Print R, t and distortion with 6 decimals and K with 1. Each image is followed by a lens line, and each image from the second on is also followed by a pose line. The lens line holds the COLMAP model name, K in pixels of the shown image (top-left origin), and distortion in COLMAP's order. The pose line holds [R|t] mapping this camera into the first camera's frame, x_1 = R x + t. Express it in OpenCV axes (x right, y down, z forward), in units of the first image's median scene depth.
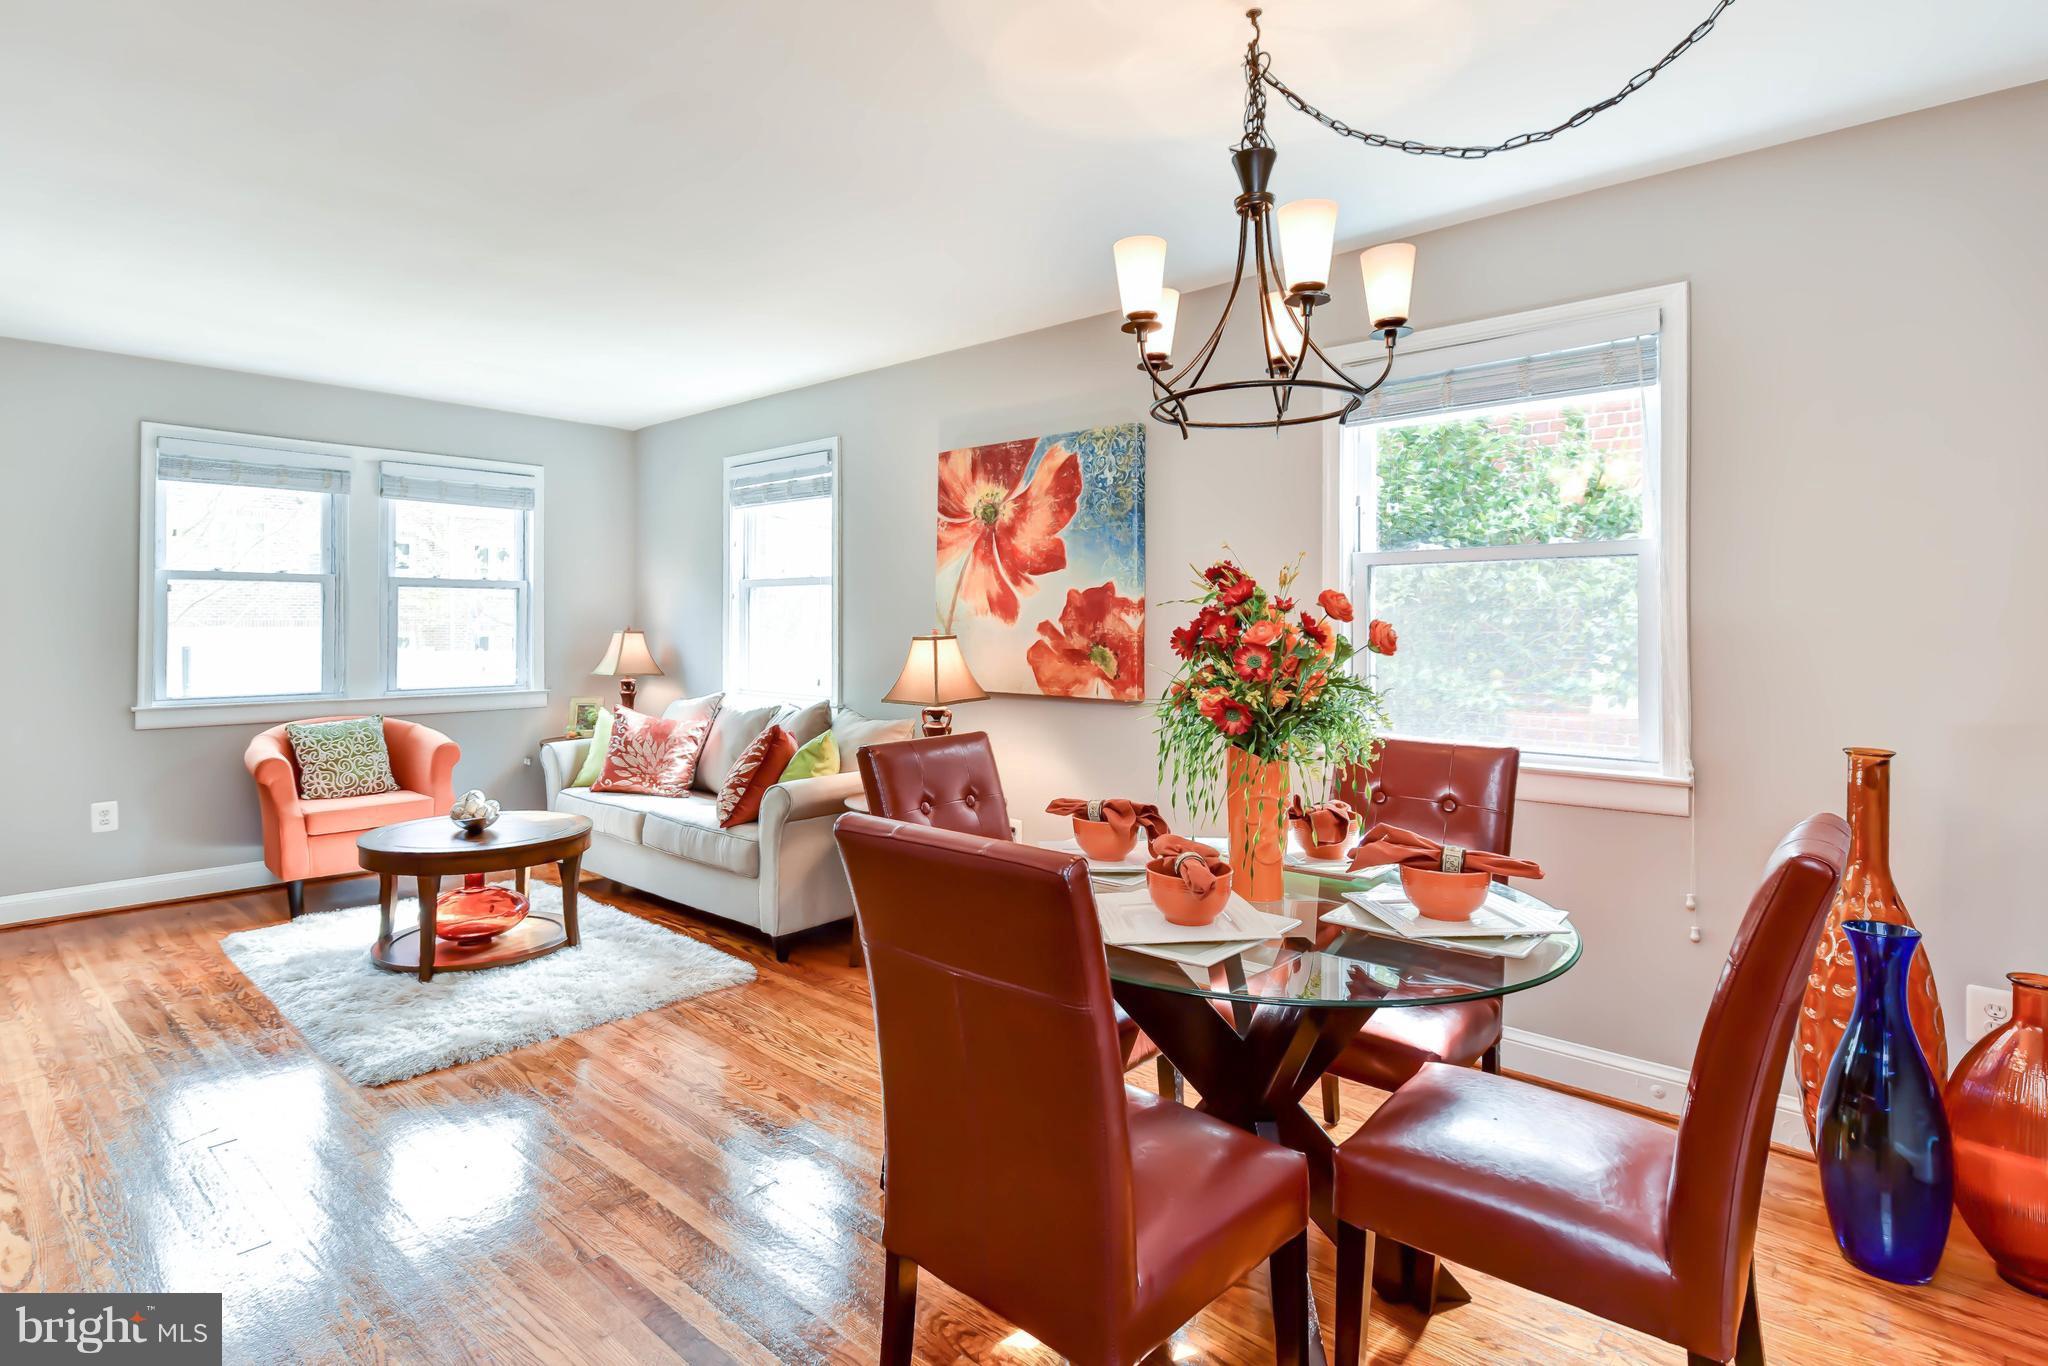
lens RADIAL K [[1026.3, 0, 1026.0], [0, 1026.3, 617.1], [0, 0, 1]] dist [0.001254, 0.000831]
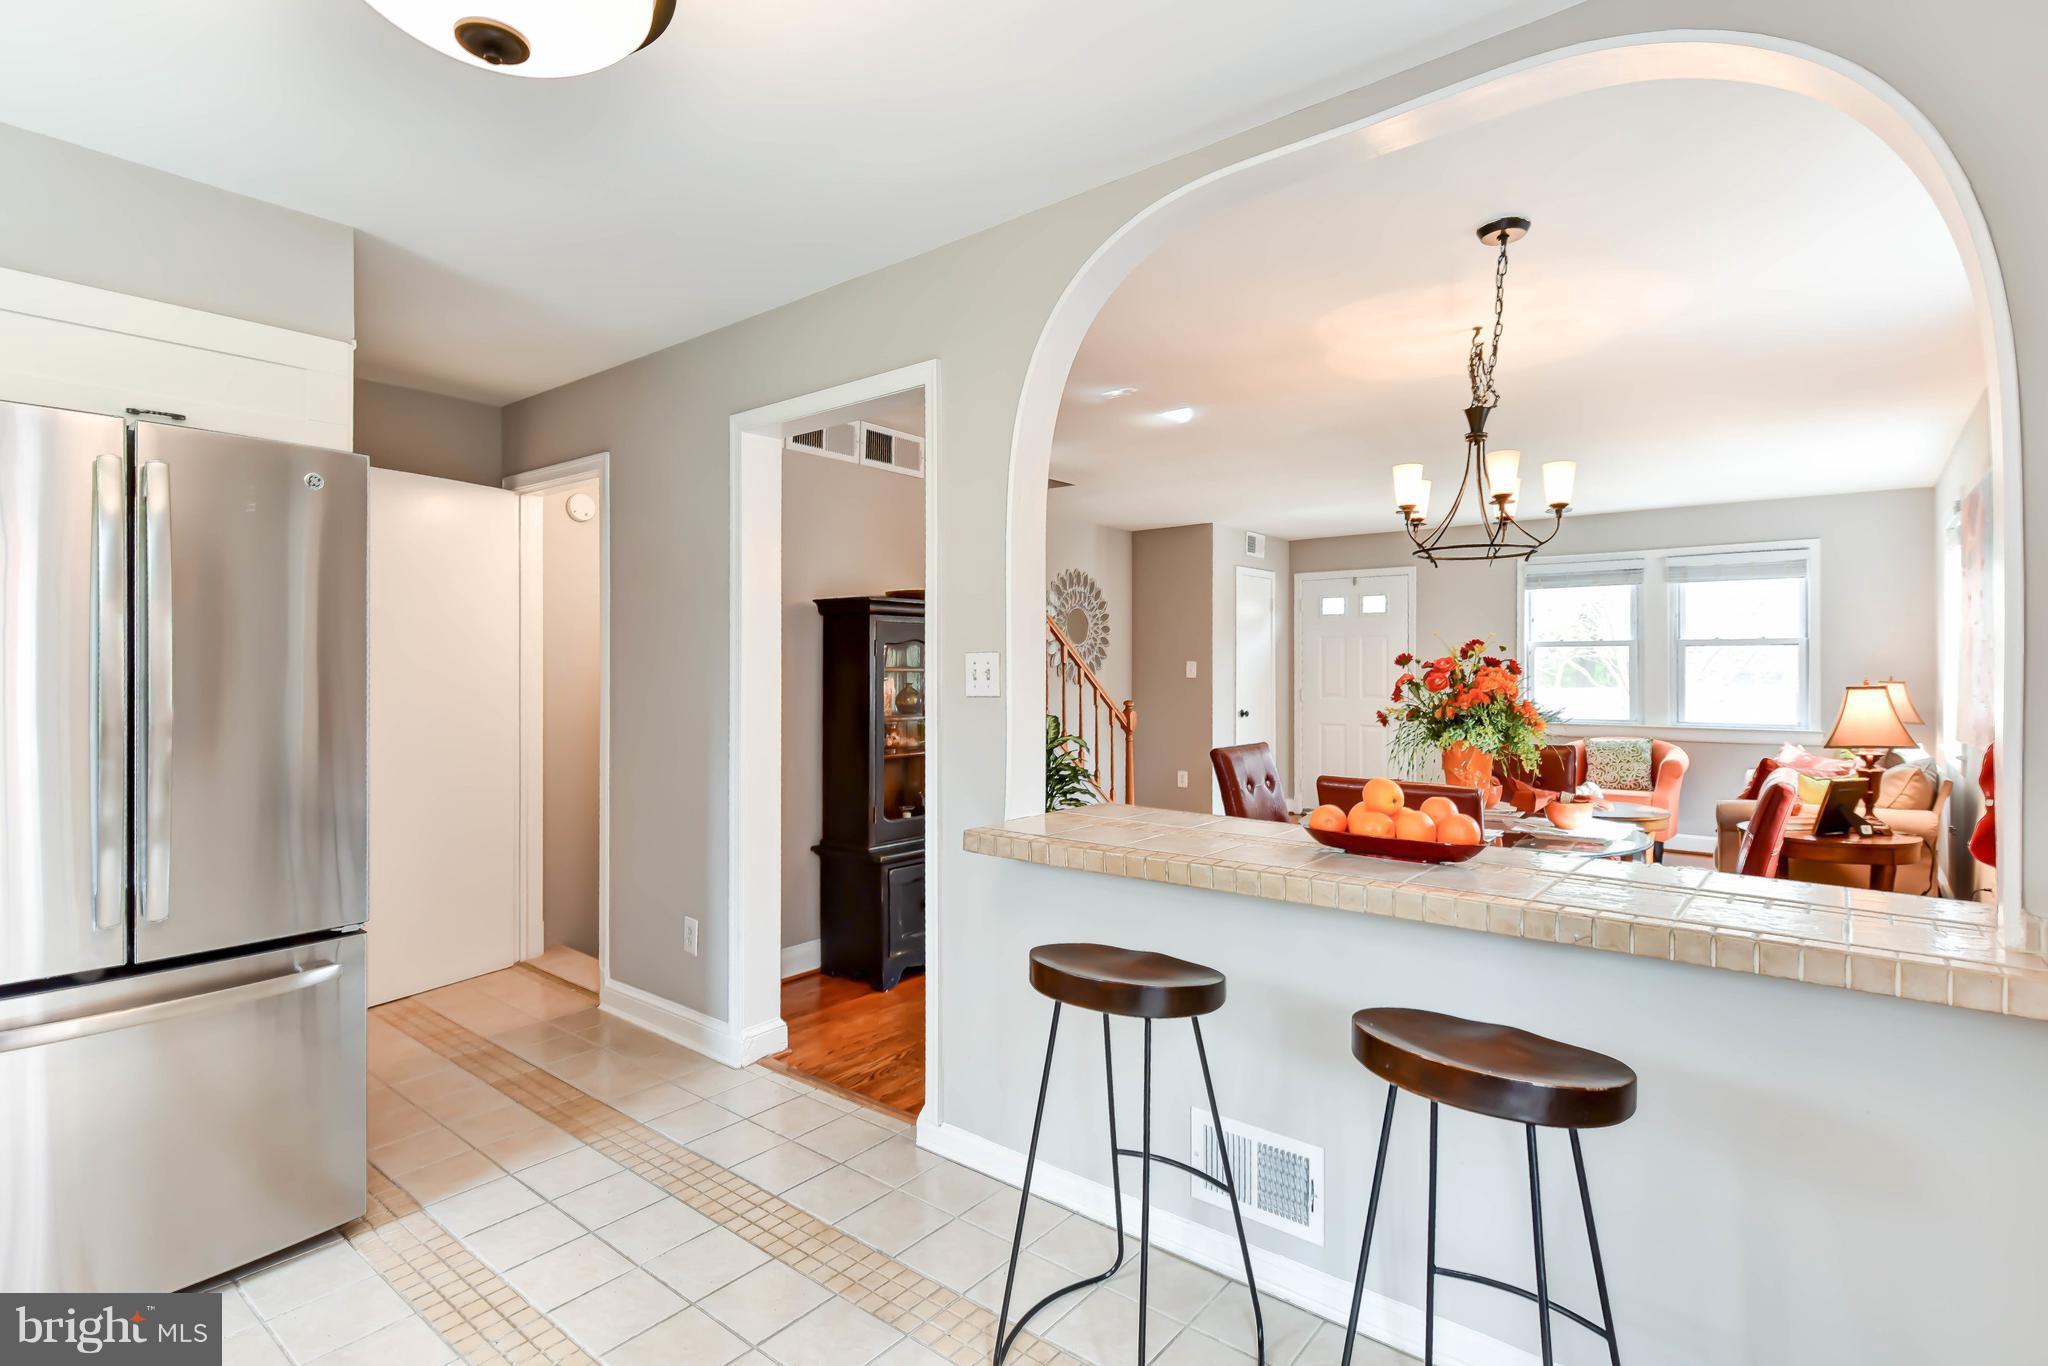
lens RADIAL K [[854.9, 0, 1016.0], [0, 854.9, 674.7], [0, 0, 1]] dist [0.000396, 0.000092]
pose [[0.101257, -0.001241, -0.994859, 0.545527], [0.001475, 0.999998, -0.001097, 0.009747], [0.994859, -0.001356, 0.101259, 0.004619]]
